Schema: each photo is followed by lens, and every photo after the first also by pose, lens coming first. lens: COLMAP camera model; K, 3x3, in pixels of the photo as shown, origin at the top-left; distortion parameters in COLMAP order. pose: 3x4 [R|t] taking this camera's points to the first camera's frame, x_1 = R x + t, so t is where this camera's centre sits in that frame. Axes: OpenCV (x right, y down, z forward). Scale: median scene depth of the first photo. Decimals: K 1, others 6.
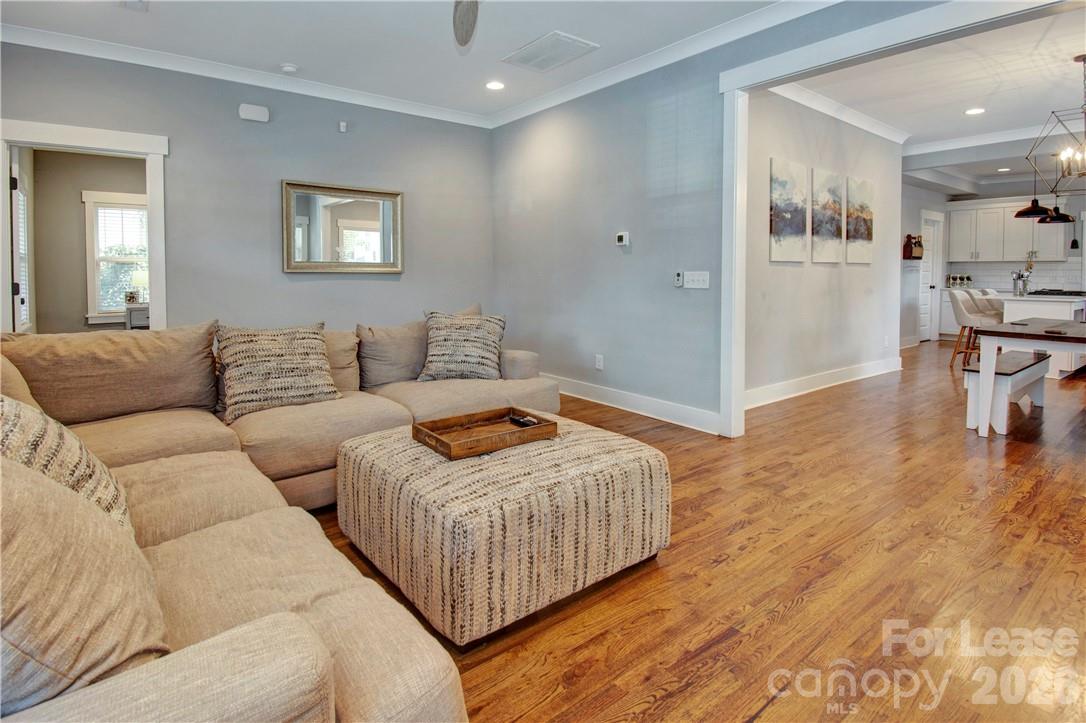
lens RADIAL K [[567.2, 0, 547.5], [0, 567.2, 288.8], [0, 0, 1]] dist [-0.001845, -0.001019]
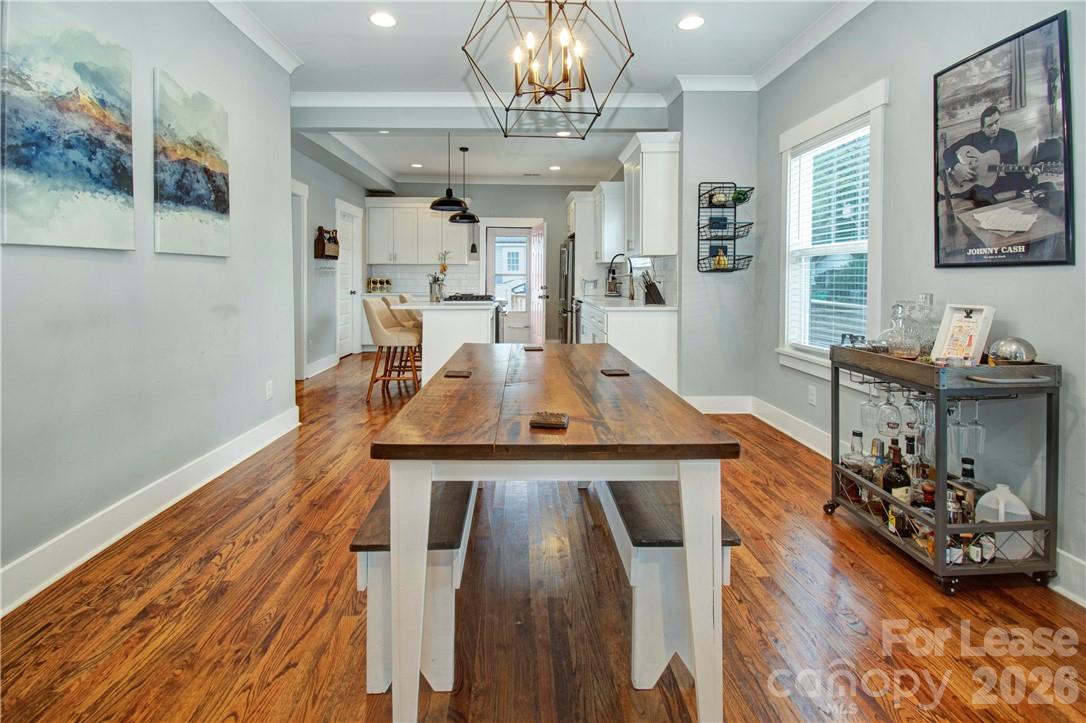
lens RADIAL K [[514.1, 0, 527.7], [0, 514.1, 286.1], [0, 0, 1]] dist [0.001147, -0.019016]
pose [[0.625705, -0.012611, 0.779958, 0.332656], [0.019846, 0.999803, 0.000245, -0.010875], [-0.779807, 0.015326, 0.625832, 0.427662]]
